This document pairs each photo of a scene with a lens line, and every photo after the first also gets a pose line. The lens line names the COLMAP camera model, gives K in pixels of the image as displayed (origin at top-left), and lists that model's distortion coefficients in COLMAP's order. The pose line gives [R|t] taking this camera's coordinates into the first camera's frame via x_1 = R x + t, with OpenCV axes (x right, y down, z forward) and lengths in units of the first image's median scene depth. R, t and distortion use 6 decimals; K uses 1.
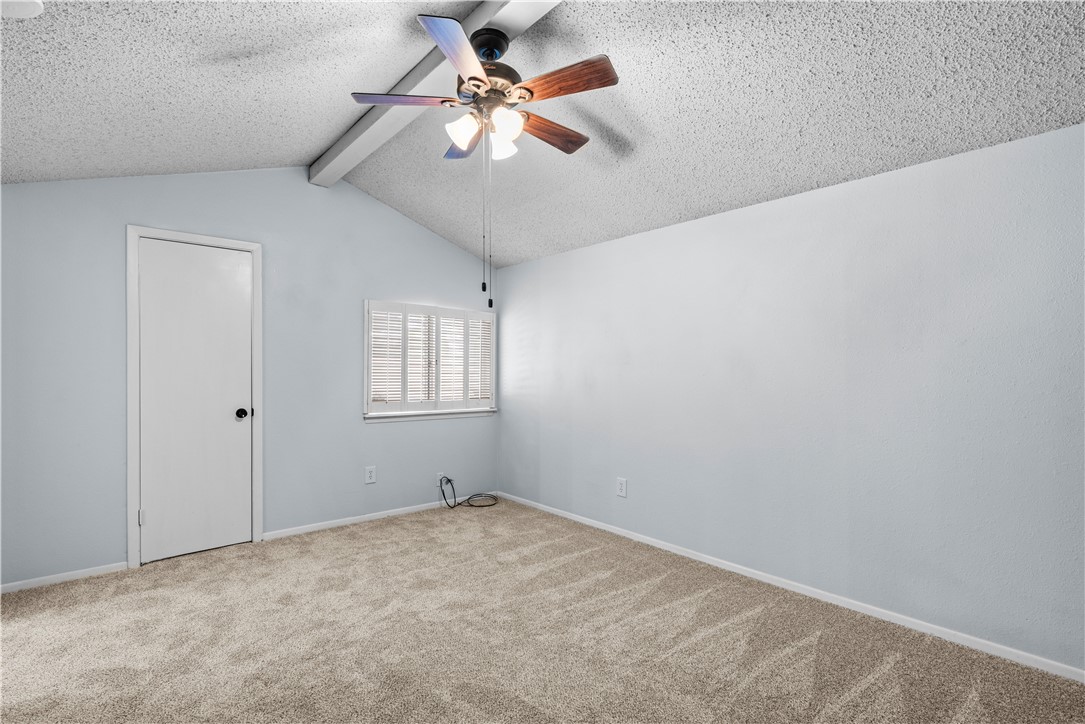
lens RADIAL K [[513.0, 0, 542.1], [0, 513.0, 371.3], [0, 0, 1]] dist [0.002634, 0.000965]
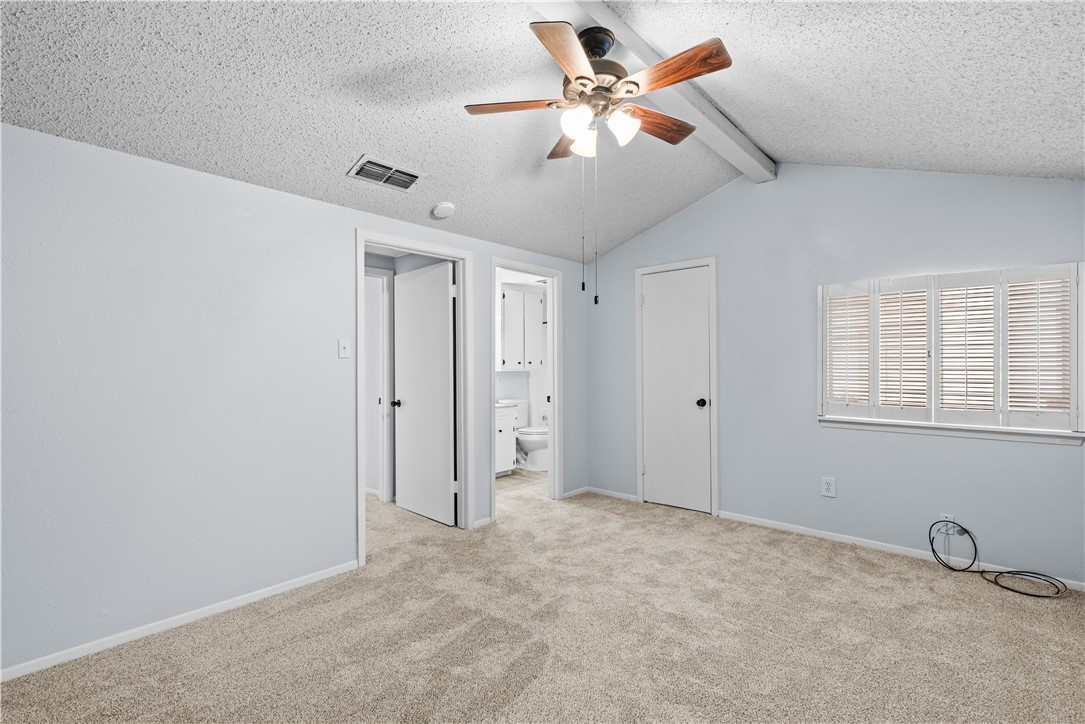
lens RADIAL K [[513.0, 0, 540.2], [0, 513.0, 363.1], [0, 0, 1]] dist [0.002634, 0.000965]
pose [[0.107825, -0.009306, -0.994126, 0.547151], [0.003216, 0.999954, -0.009012, -0.000606], [0.994165, -0.002225, 0.107850, 0.487479]]
